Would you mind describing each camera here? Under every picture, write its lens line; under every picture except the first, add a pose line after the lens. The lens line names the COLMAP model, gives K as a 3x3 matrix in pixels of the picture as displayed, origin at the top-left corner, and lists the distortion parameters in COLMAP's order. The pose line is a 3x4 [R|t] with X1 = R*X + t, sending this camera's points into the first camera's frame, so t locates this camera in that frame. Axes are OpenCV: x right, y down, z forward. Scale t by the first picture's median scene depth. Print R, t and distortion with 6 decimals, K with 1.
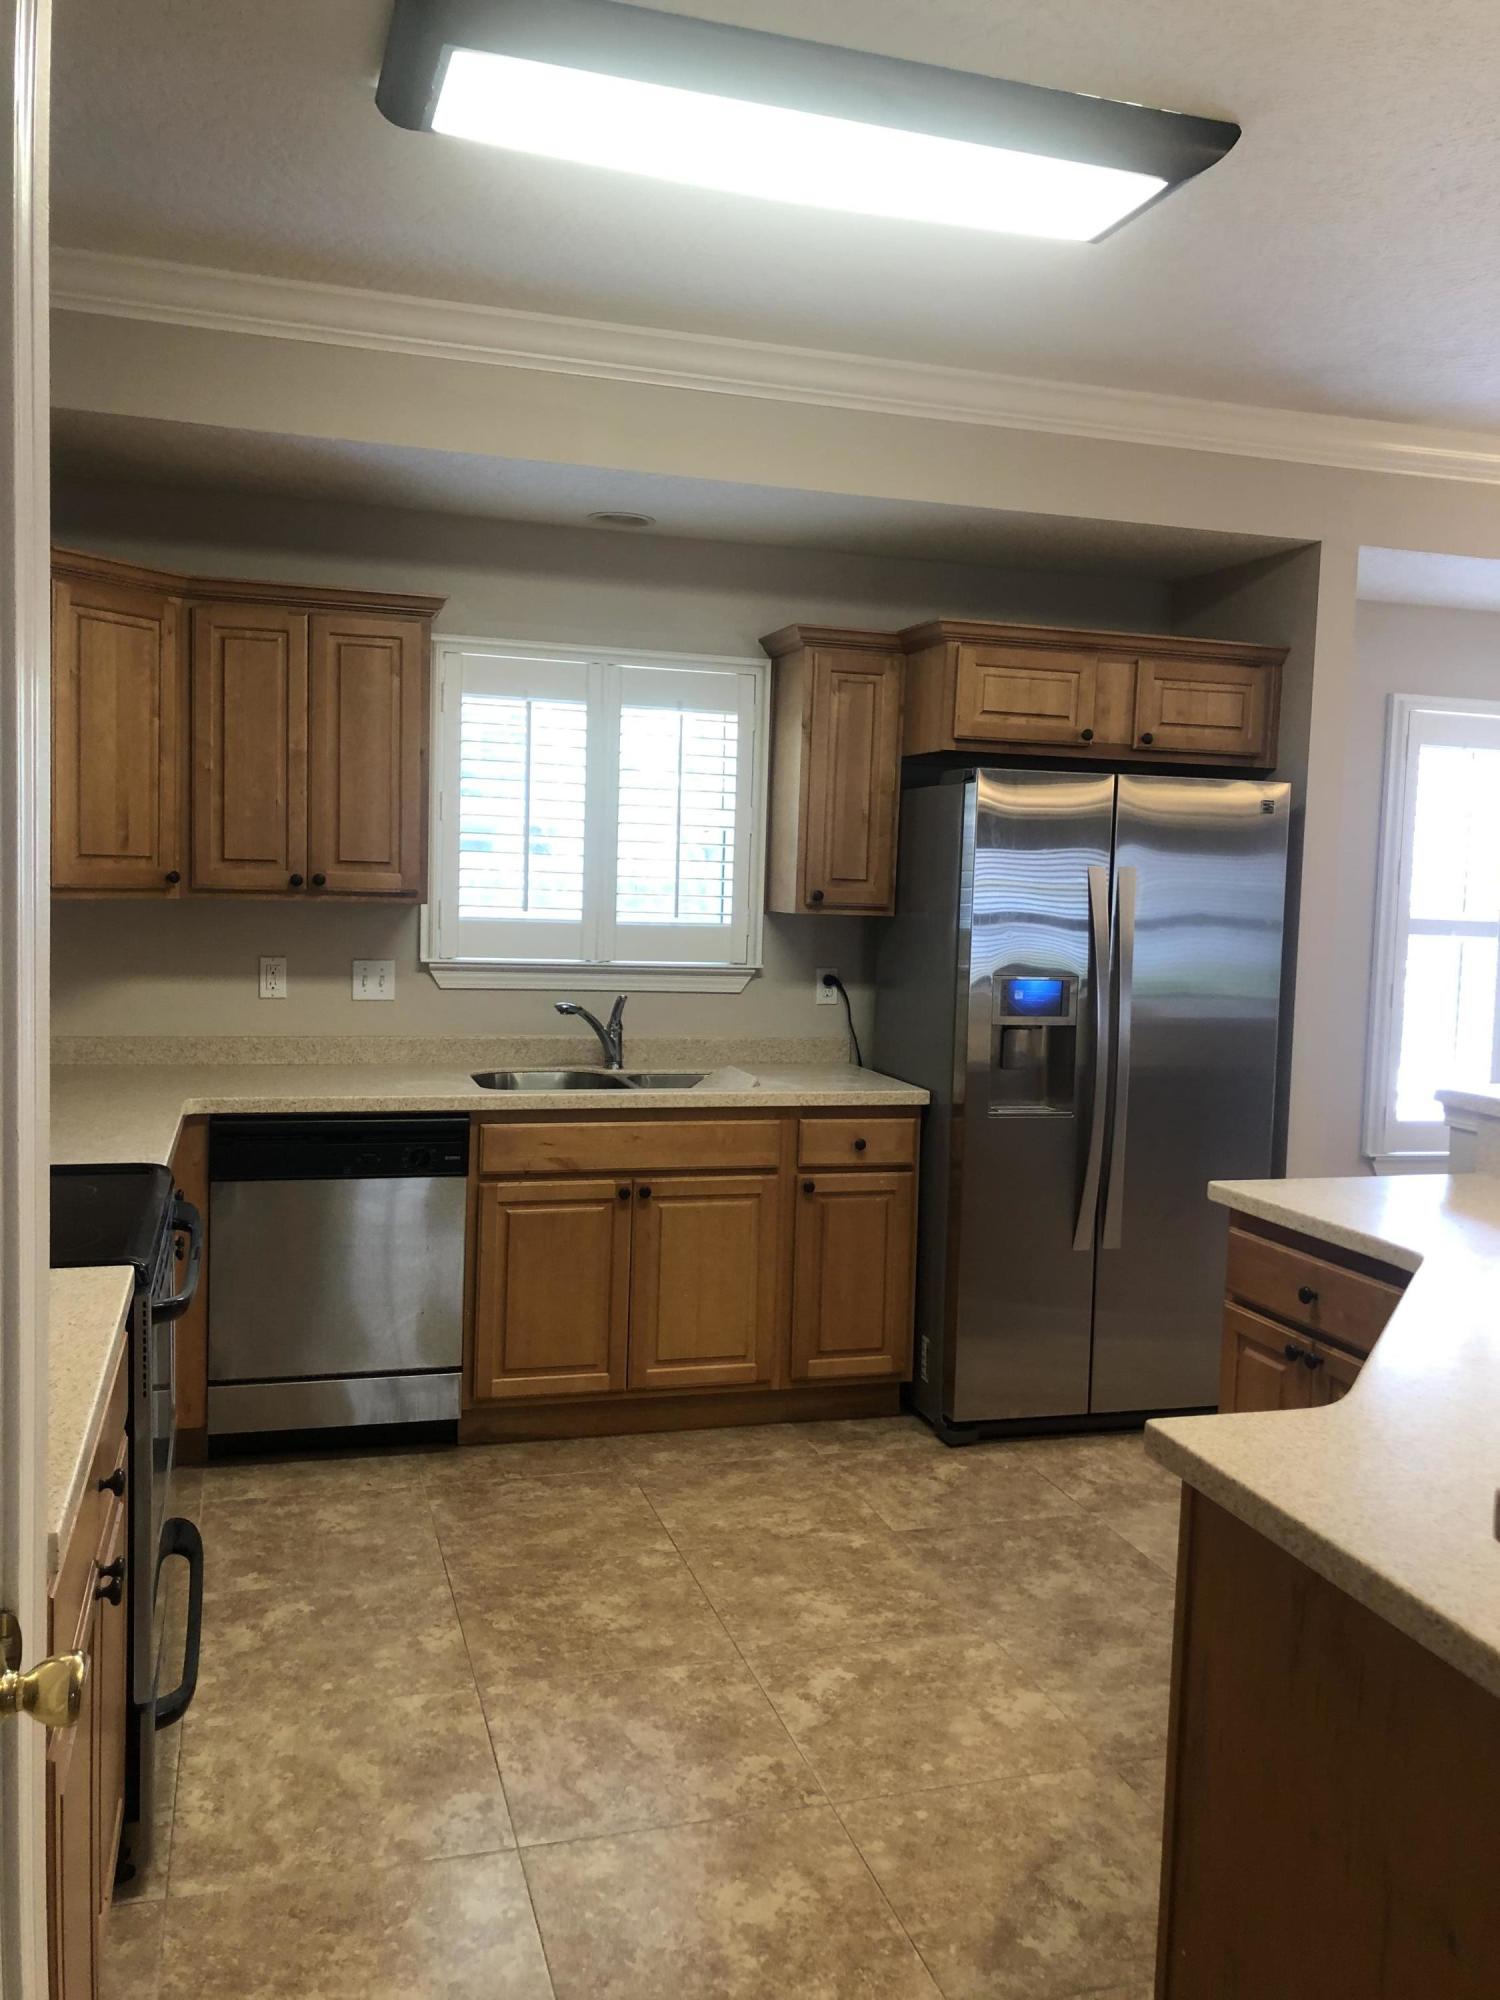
lens RADIAL K [[1625.1, 0, 749.1], [0, 1625.1, 997.8], [0, 0, 1]] dist [0.047825, 0.001795]
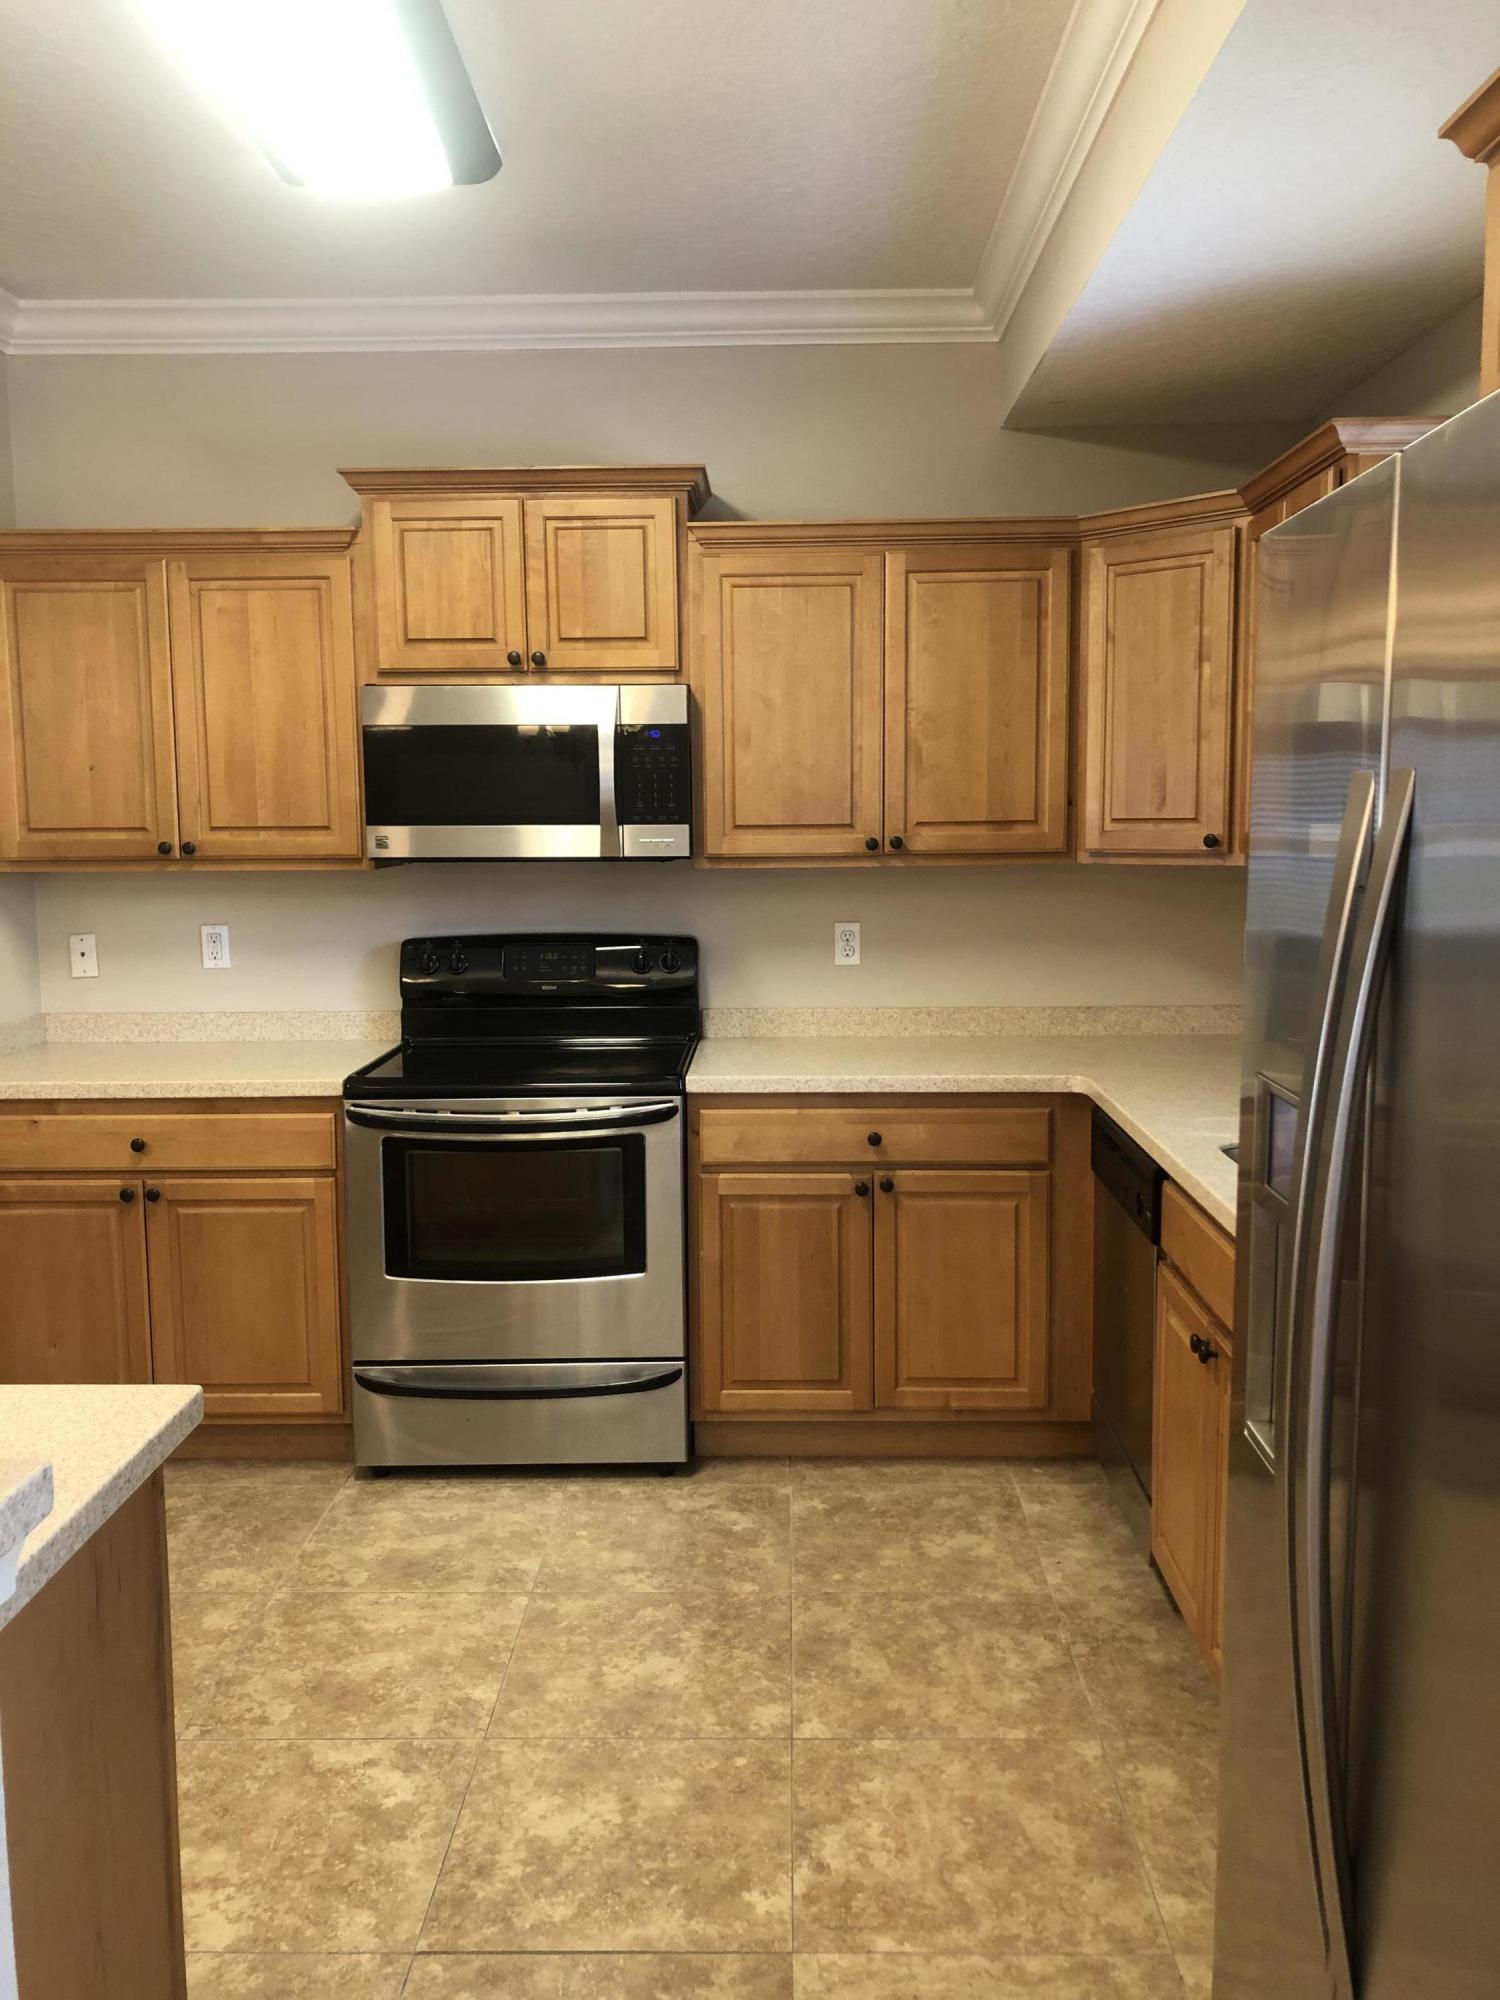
lens RADIAL K [[1625.1, 0, 748.9], [0, 1625.1, 1001.1], [0, 0, 1]] dist [0.047825, 0.001795]
pose [[-0.305985, 0.071133, -0.949375, 0.630570], [-0.068371, 0.992988, 0.096437, -0.061341], [0.949578, 0.094418, -0.298976, 1.148285]]
